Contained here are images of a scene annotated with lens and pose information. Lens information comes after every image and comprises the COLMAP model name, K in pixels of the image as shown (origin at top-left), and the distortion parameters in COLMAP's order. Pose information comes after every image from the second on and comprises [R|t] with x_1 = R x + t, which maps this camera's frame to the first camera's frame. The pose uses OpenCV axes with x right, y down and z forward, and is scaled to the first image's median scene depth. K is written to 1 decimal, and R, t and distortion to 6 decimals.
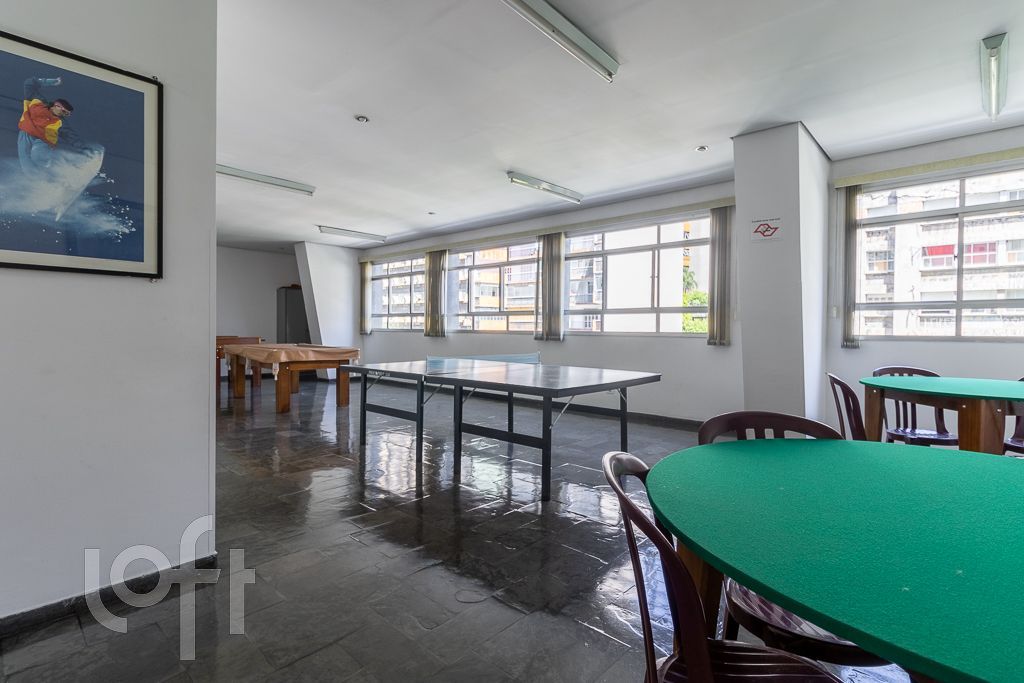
lens RADIAL K [[482.5, 0, 512.0], [0, 482.5, 341.5], [0, 0, 1]] dist [-0.000059, -0.000027]
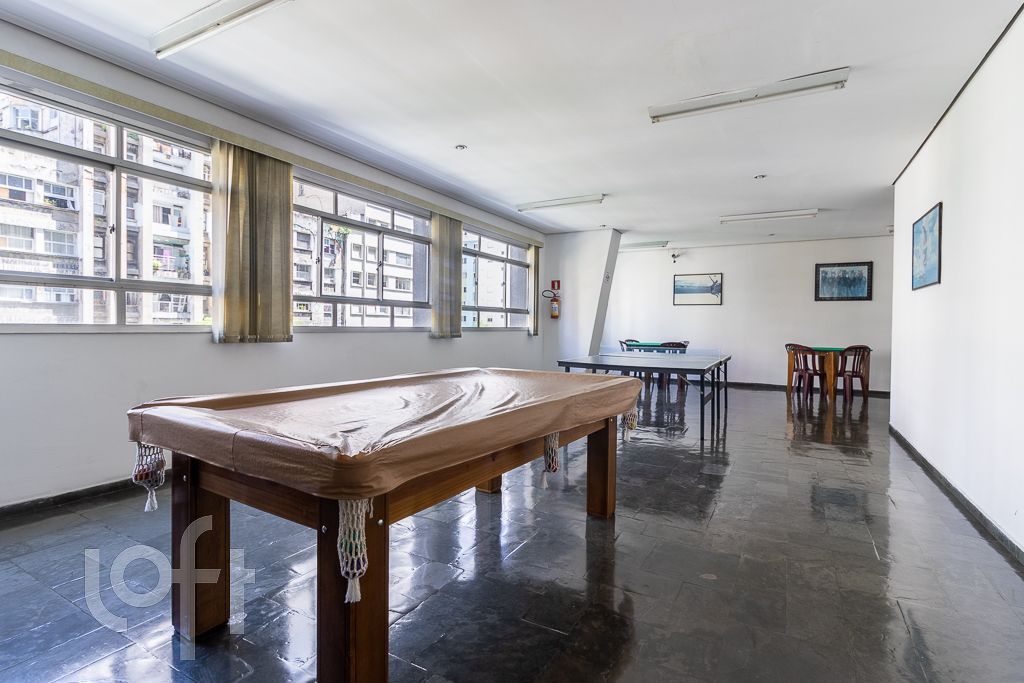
lens RADIAL K [[512.0, 0, 512.5], [0, 512.0, 331.0], [0, 0, 1]] dist [-0.000033, 0.000032]
pose [[-0.218236, -0.019288, 0.975706, -0.782167], [0.012795, 0.999662, 0.022623, -0.032279], [-0.975812, 0.017421, -0.217915, 0.992067]]
